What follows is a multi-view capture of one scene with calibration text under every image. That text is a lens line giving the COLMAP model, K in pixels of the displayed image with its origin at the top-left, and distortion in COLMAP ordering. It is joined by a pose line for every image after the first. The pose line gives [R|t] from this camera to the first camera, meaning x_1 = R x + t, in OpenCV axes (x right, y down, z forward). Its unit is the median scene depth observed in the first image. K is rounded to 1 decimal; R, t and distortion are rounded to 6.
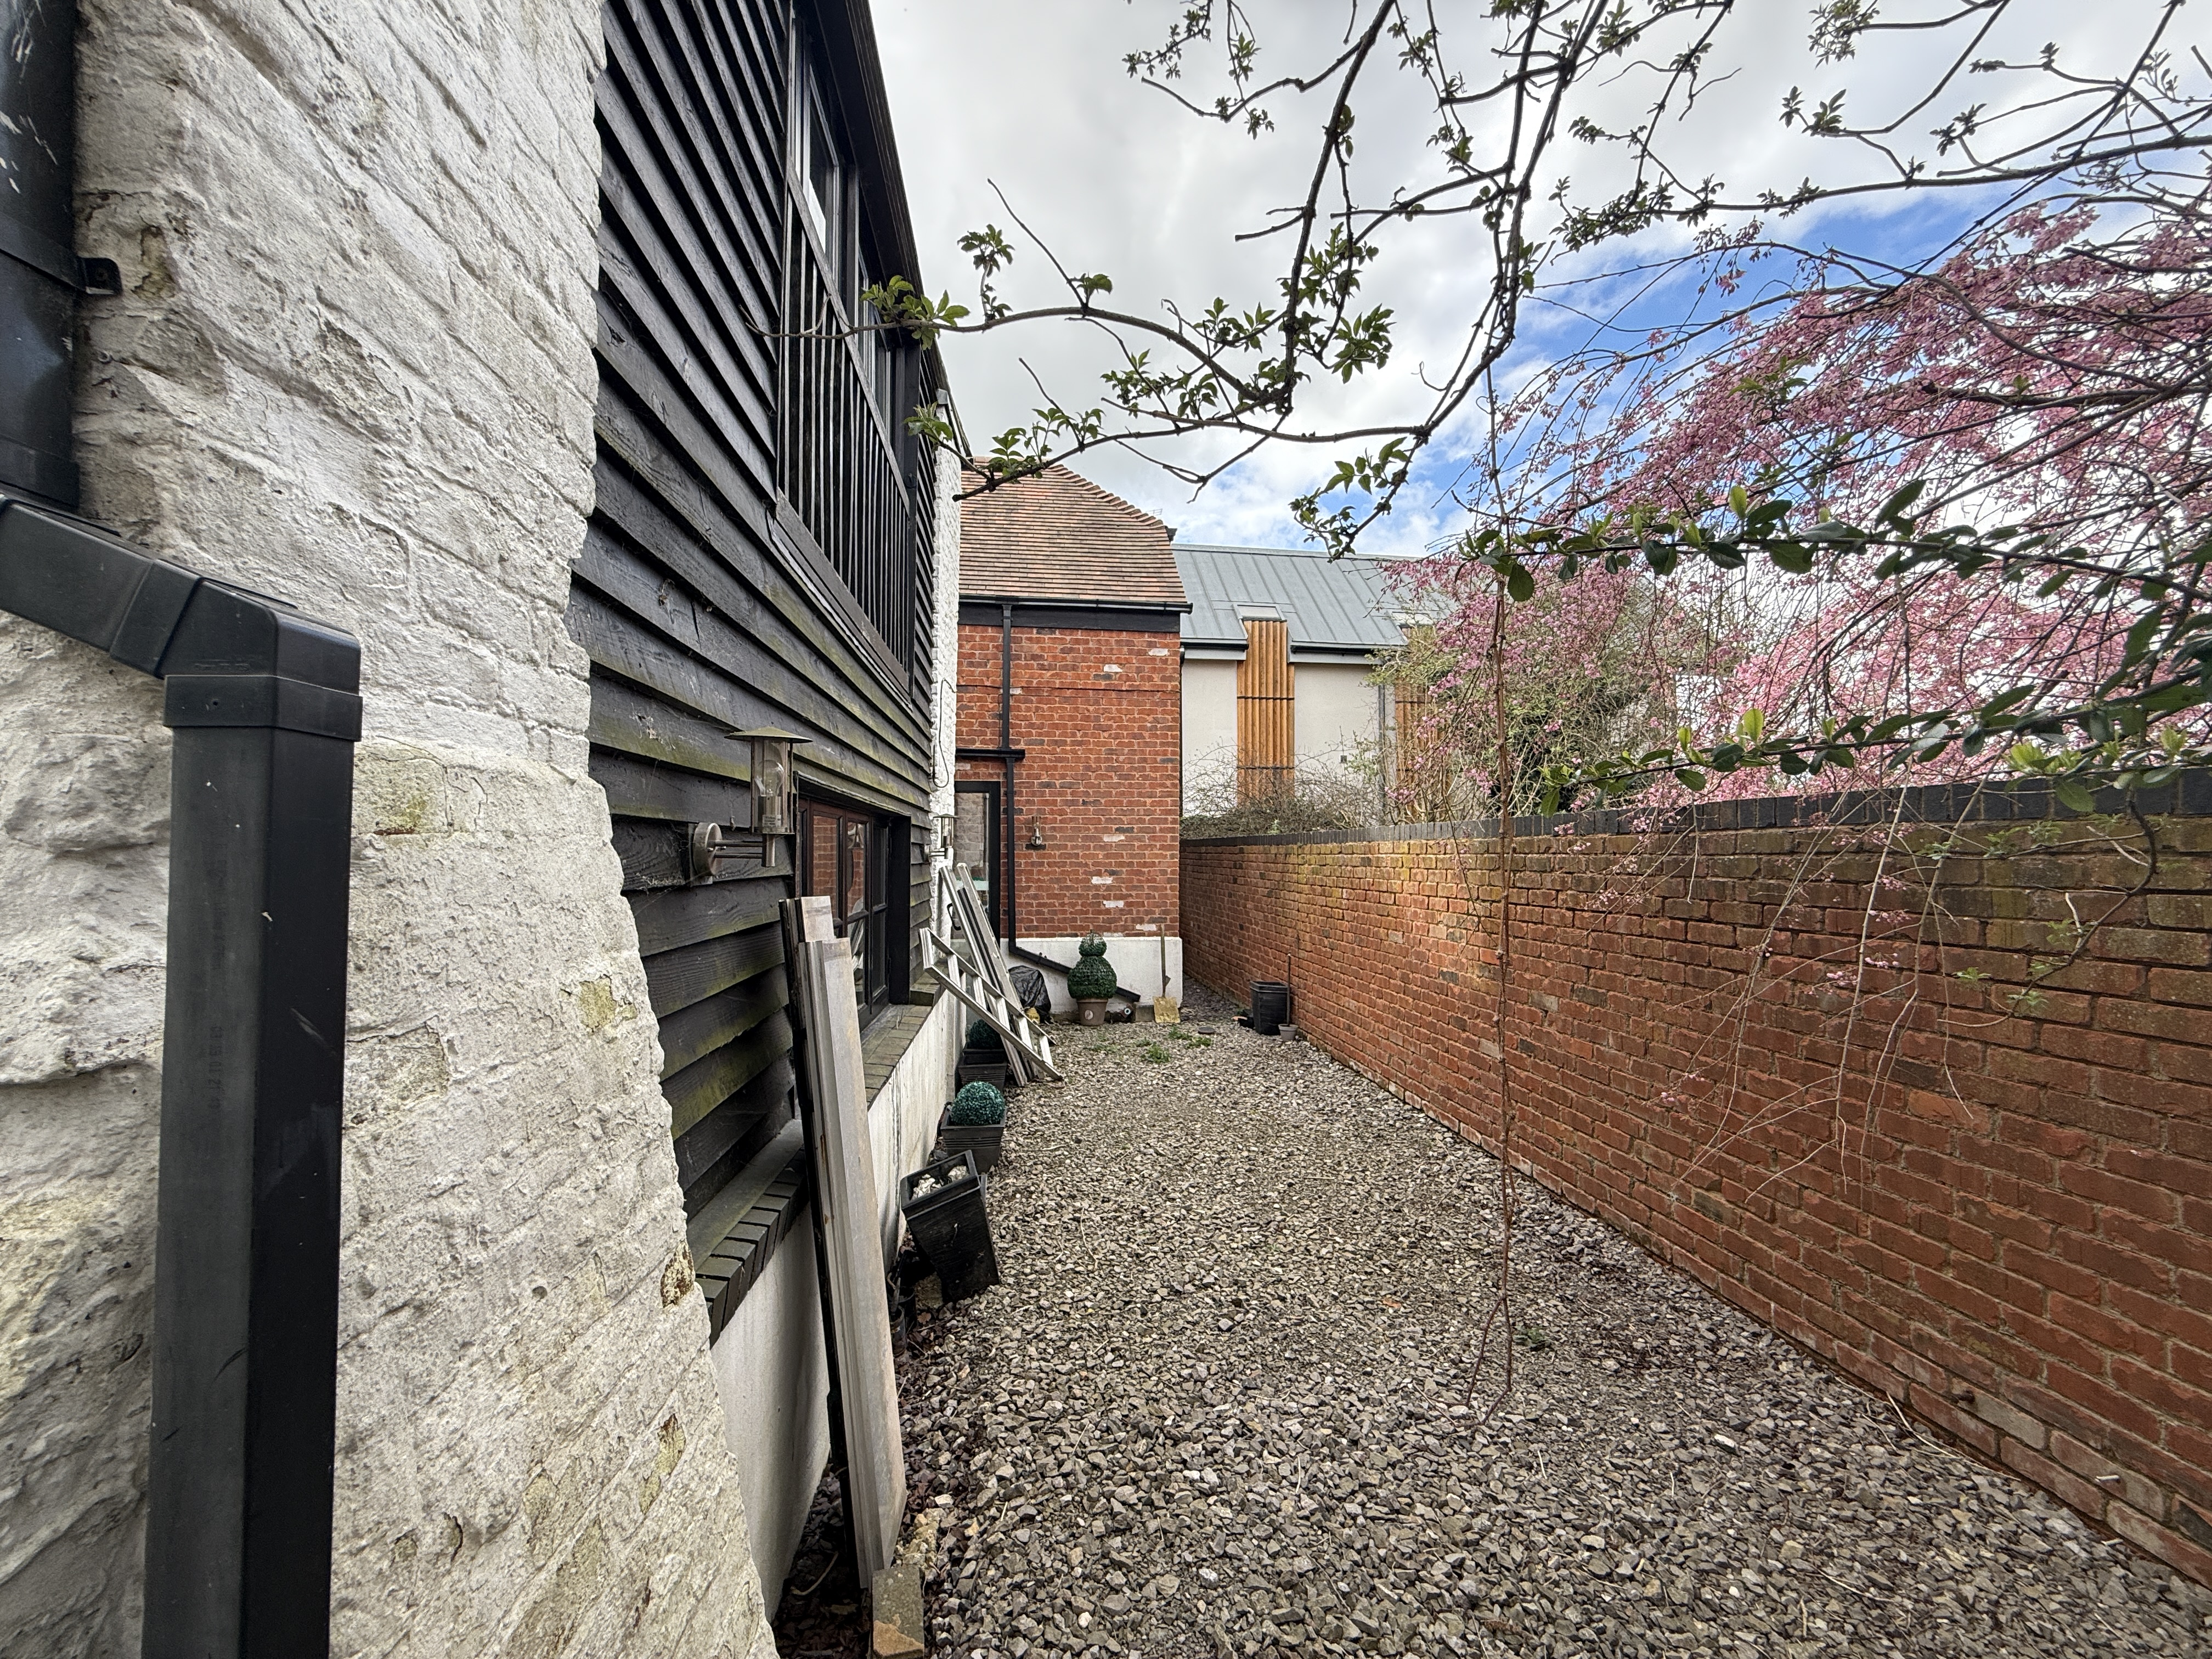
lens RADIAL K [[880.1, 0, 1102.0], [0, 880.1, 824.1], [0, 0, 1]] dist [-0.000565, 0.000413]
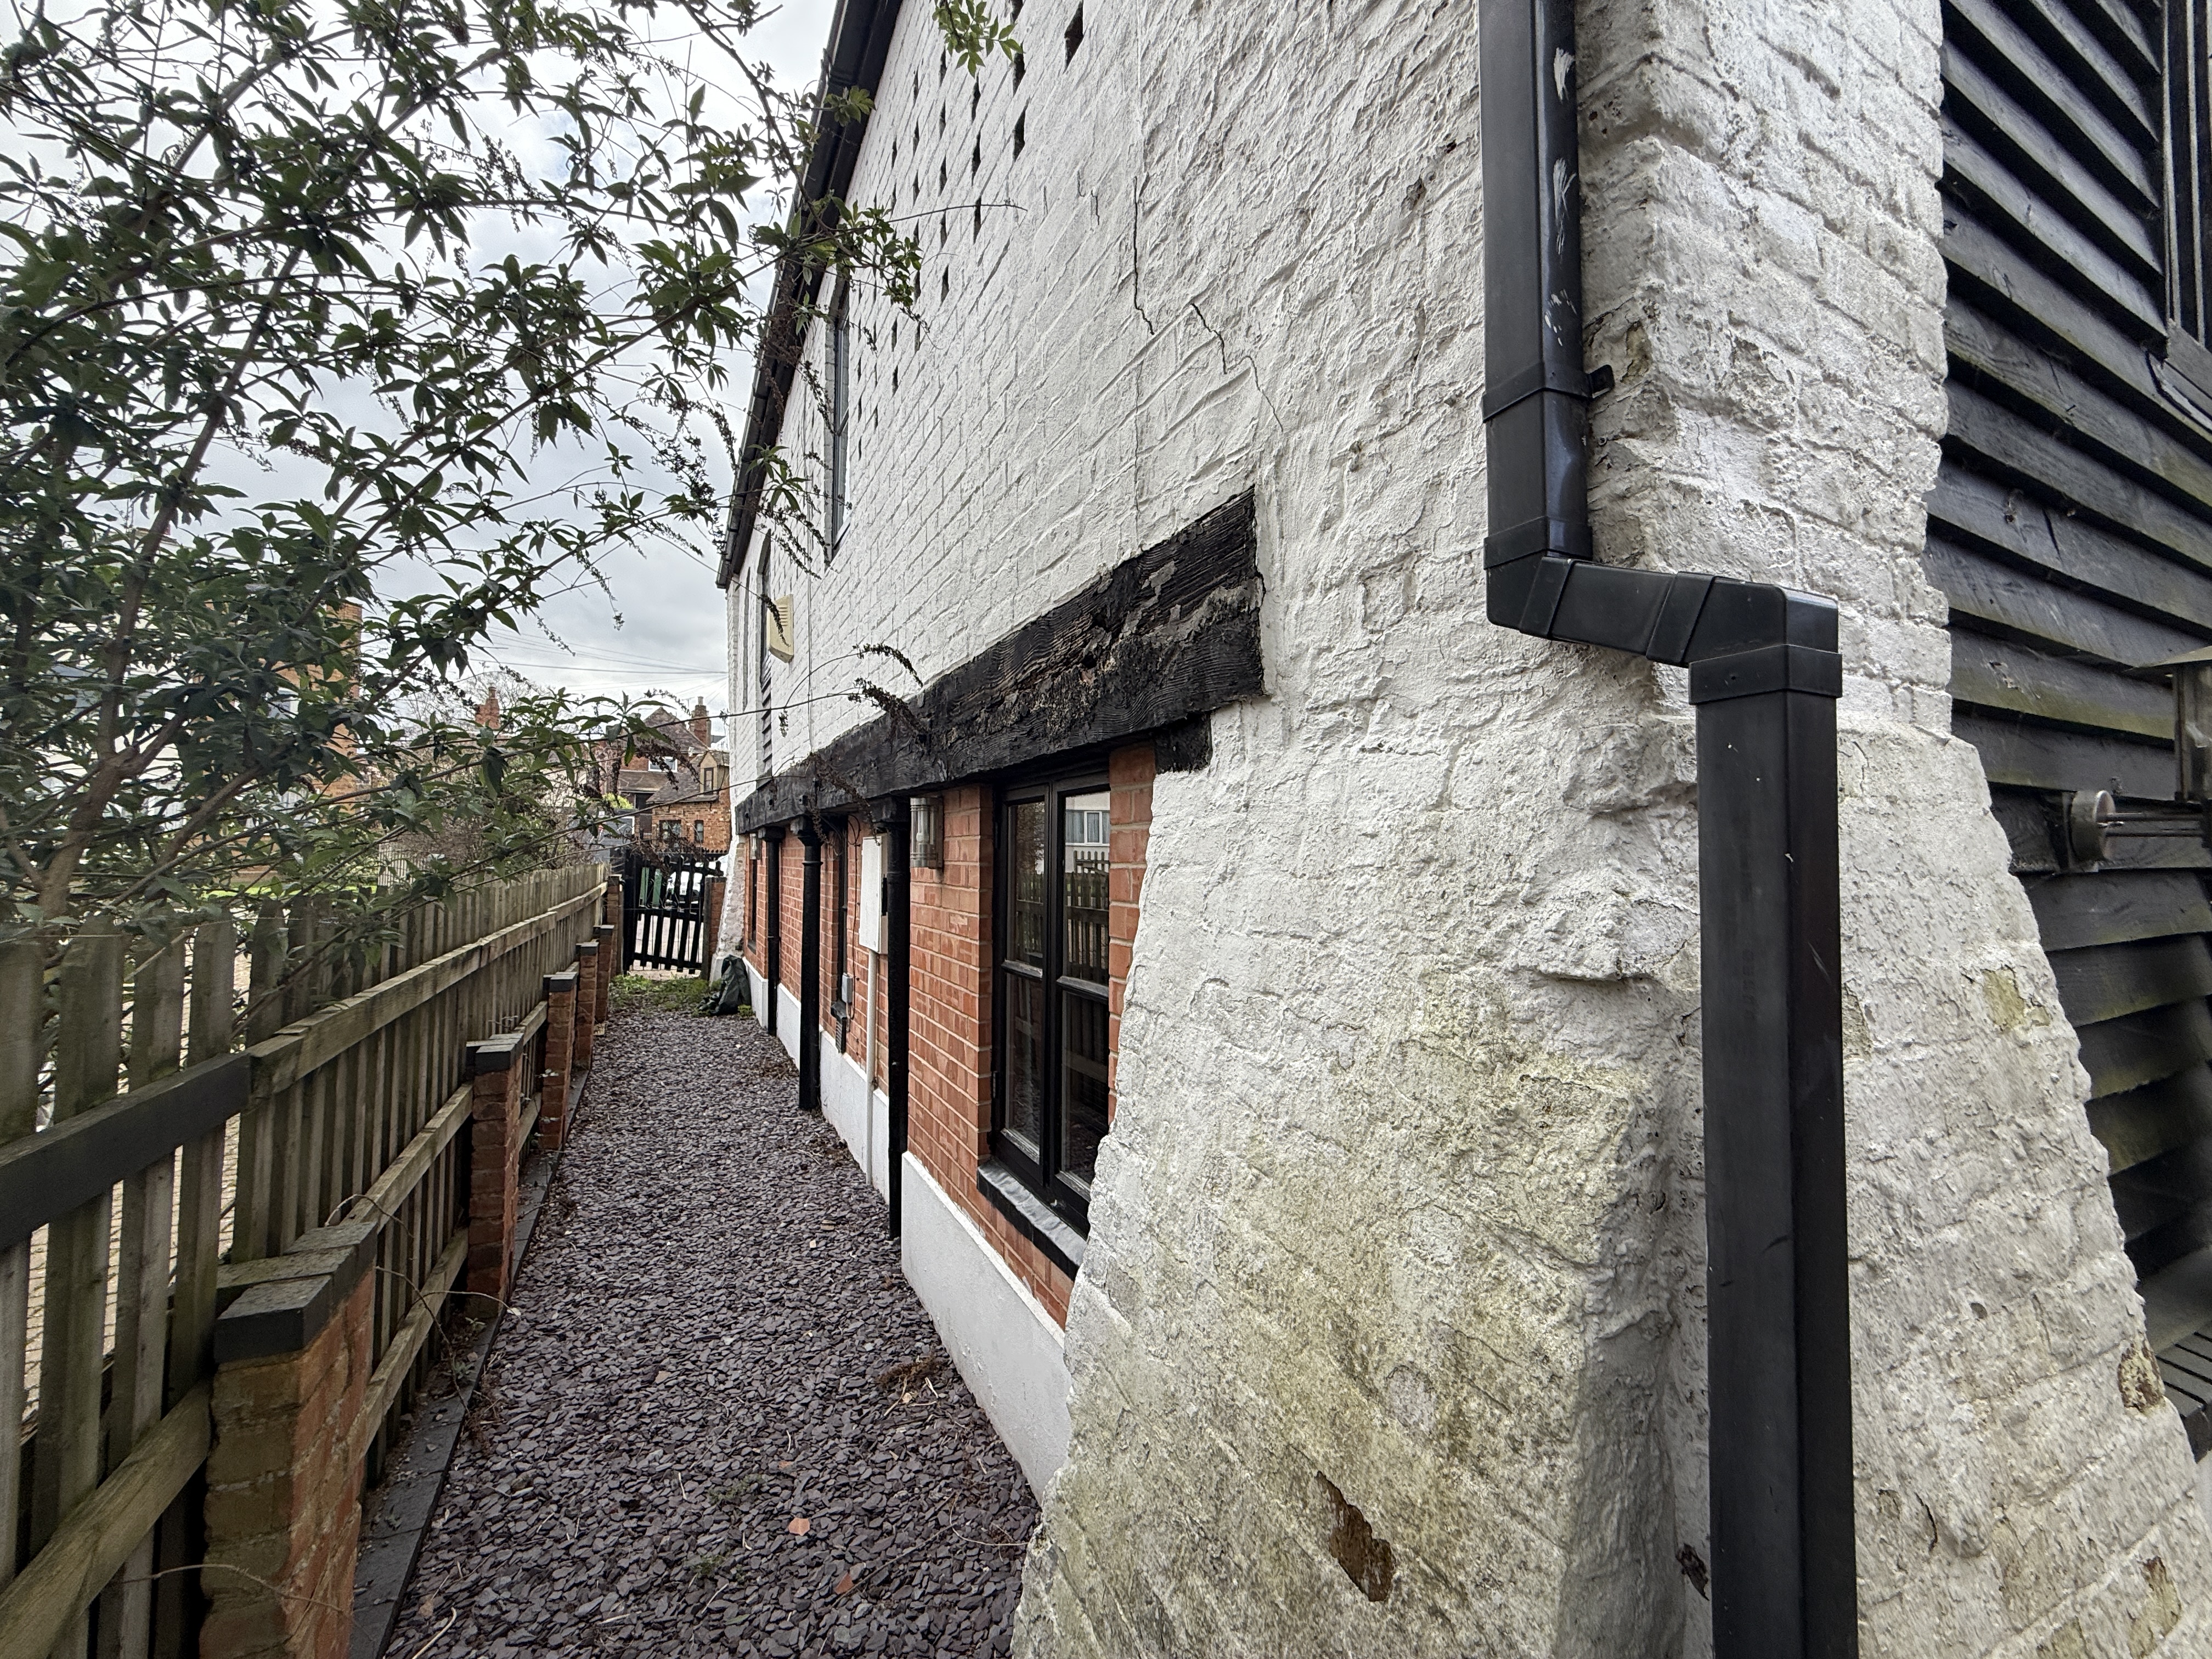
lens RADIAL K [[880.1, 0, 1106.6], [0, 880.1, 824.9], [0, 0, 1]] dist [-0.000565, 0.000413]
pose [[0.387149, -0.031012, -0.921496, -0.149492], [0.029066, 0.999348, -0.021421, 0.037498], [0.921559, -0.018491, 0.387798, -0.147563]]
